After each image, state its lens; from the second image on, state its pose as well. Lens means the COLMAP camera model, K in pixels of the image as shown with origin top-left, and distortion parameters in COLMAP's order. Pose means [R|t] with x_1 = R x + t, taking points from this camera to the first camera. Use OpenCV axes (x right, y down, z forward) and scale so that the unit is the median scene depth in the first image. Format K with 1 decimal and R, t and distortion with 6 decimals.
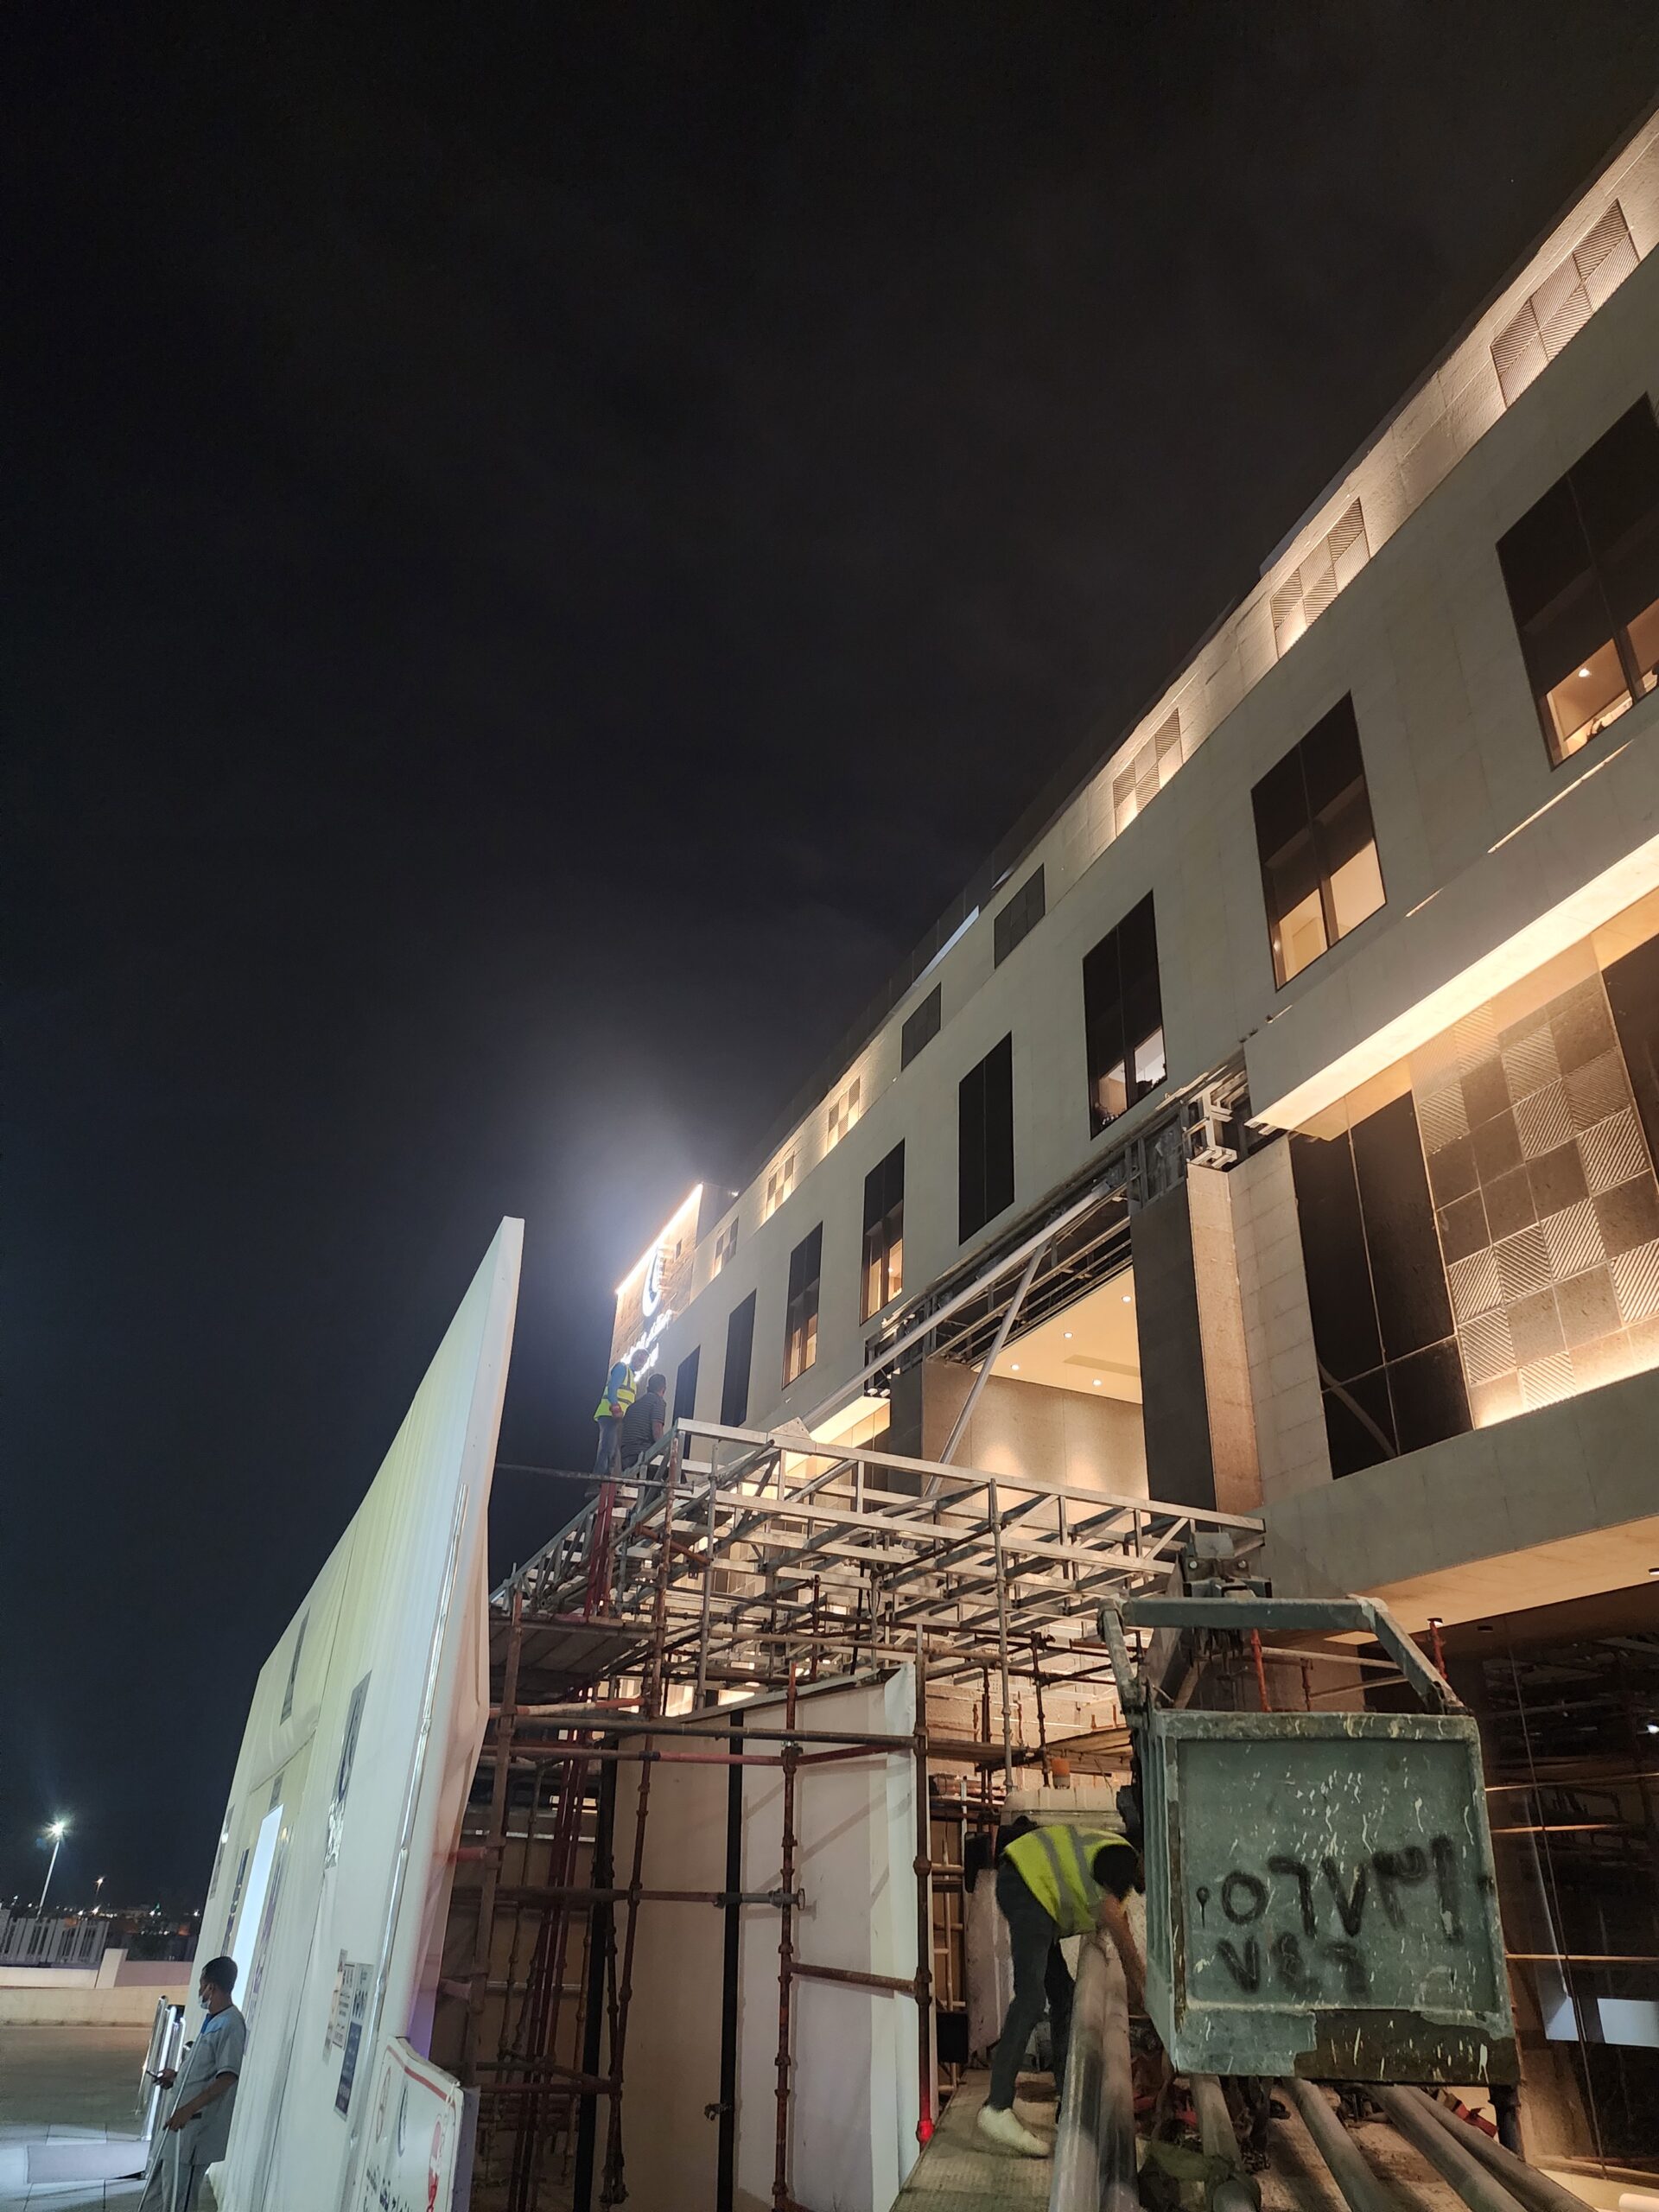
lens RADIAL K [[1437.8, 0, 829.5], [0, 1437.8, 1106.0], [0, 0, 1]] dist [0.055504, -0.001552]
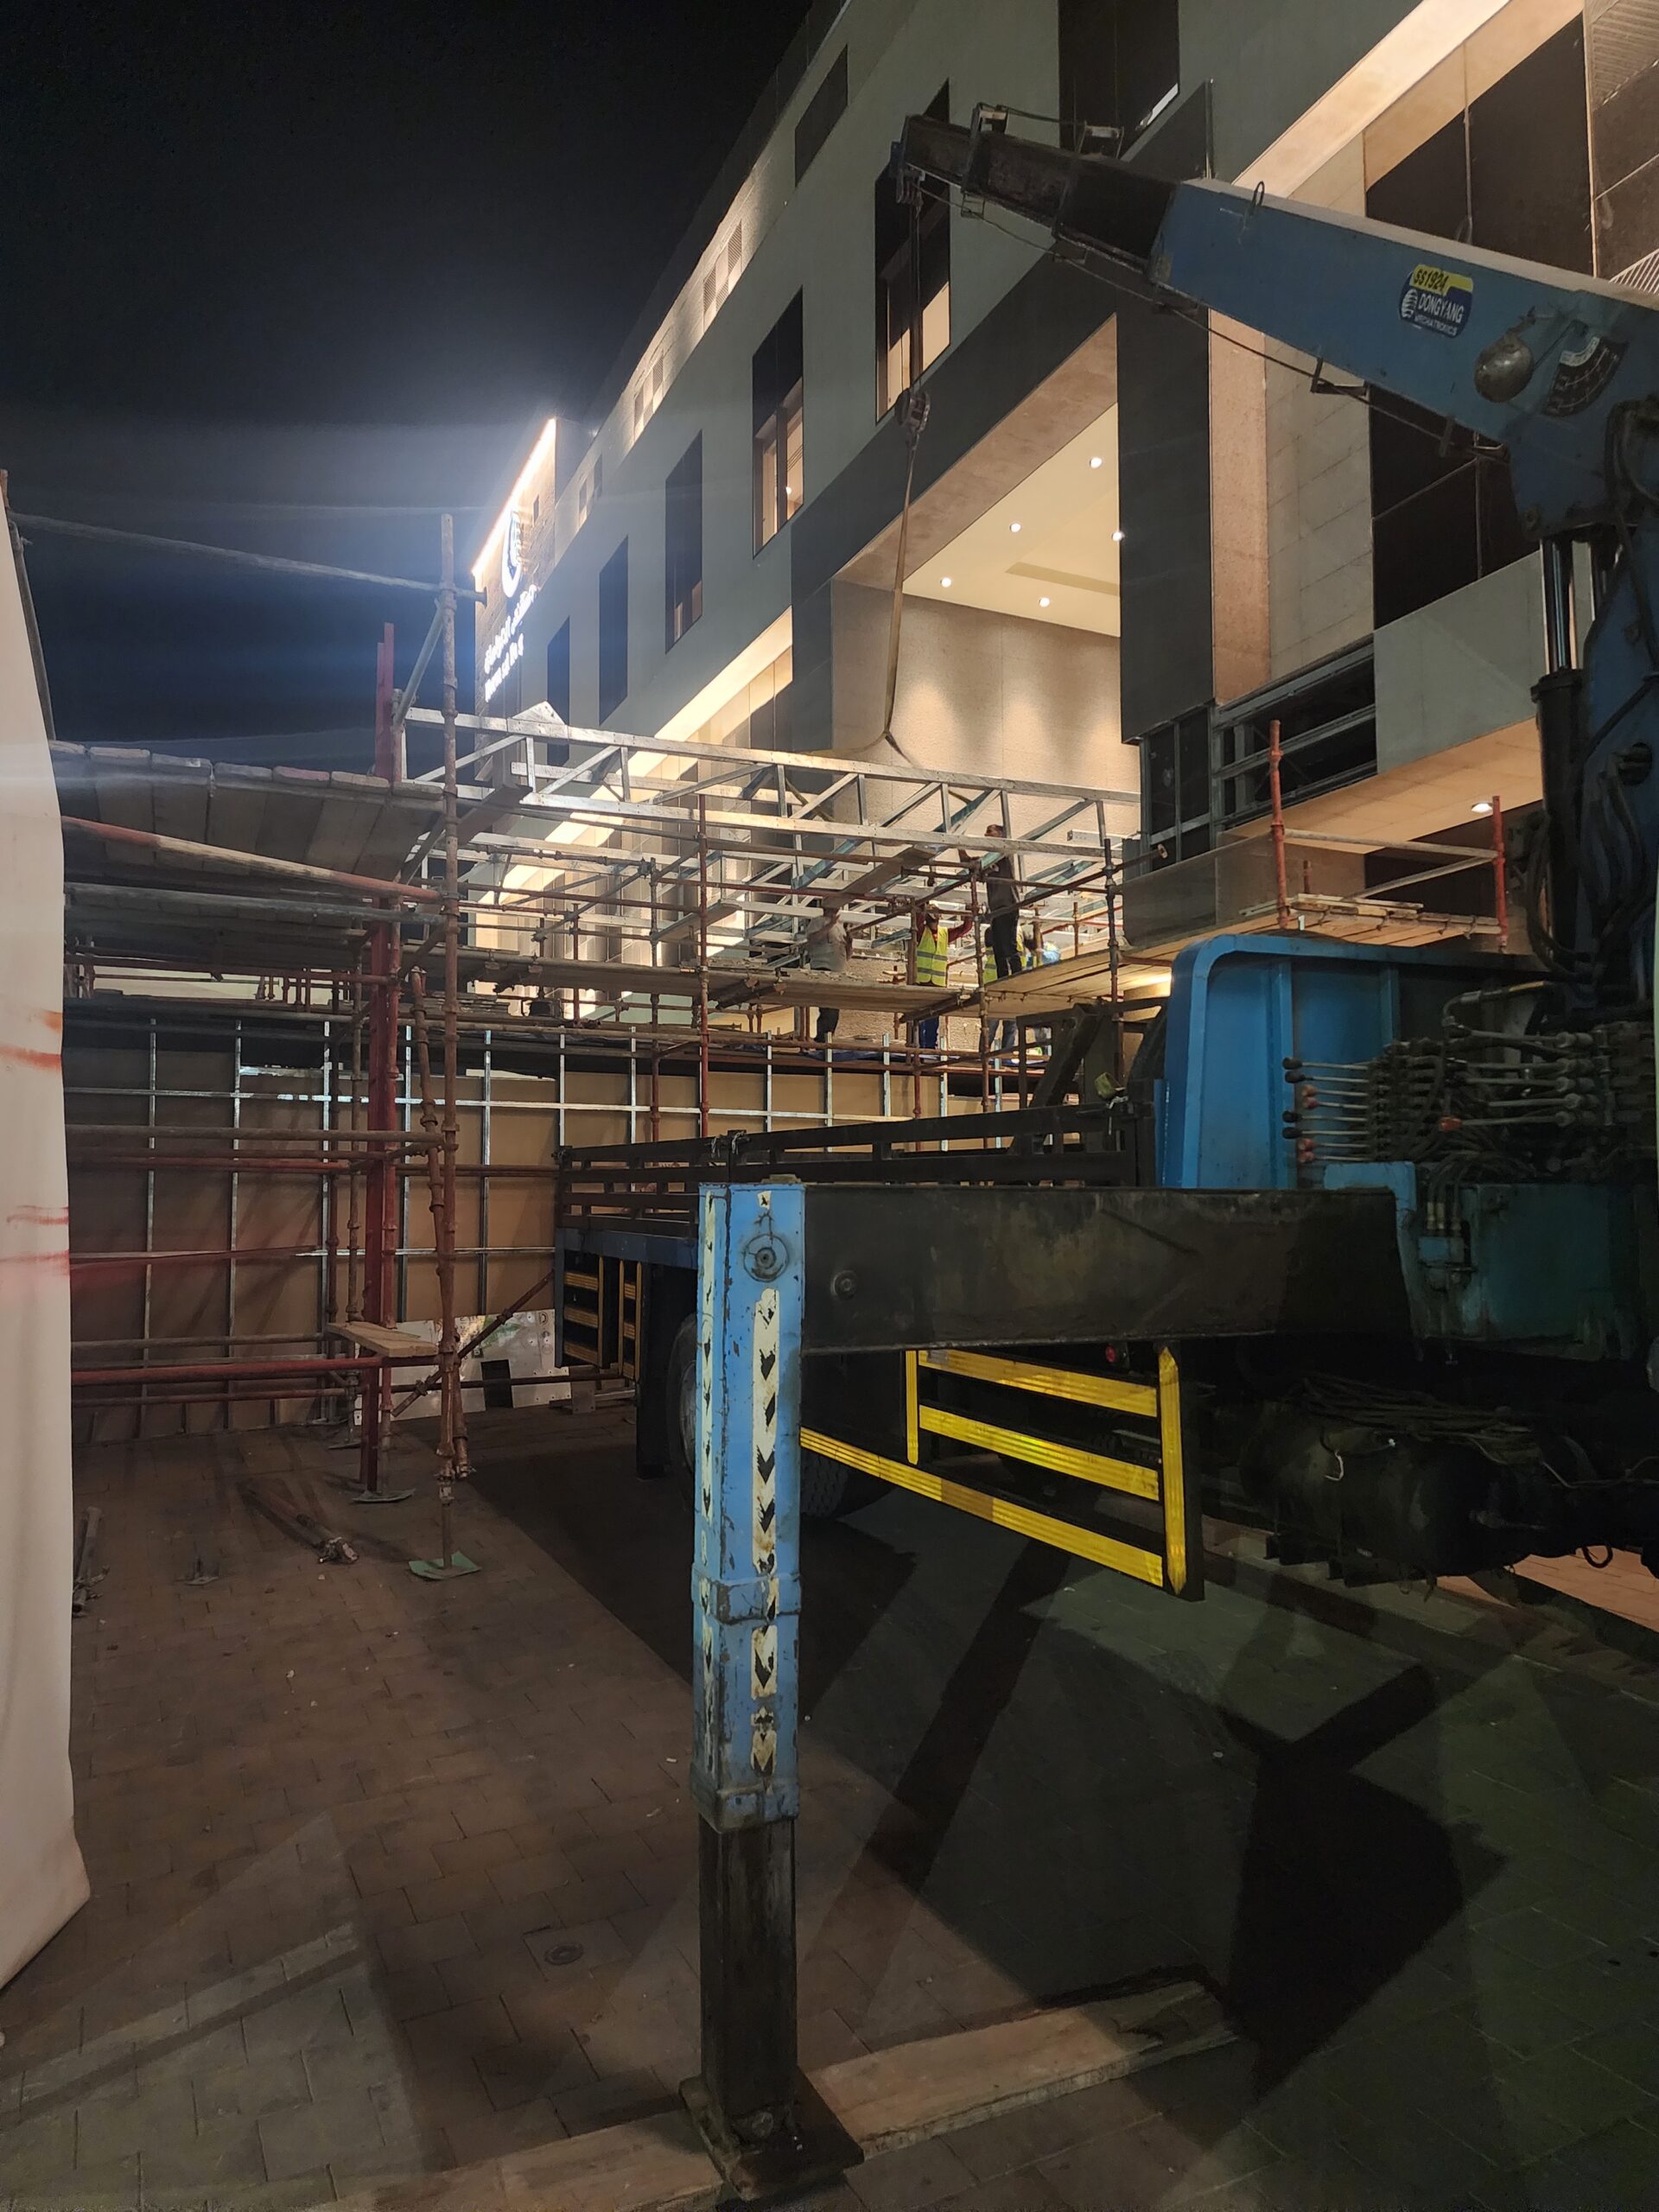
lens RADIAL K [[1463.5, 0, 829.5], [0, 1463.5, 1106.0], [0, 0, 1]] dist [0.001145, -0.000368]
pose [[0.997574, -0.045363, 0.052796, 0.006964], [0.018111, 0.901511, 0.432378, 0.079637], [-0.067210, -0.430373, 0.900146, 0.127140]]
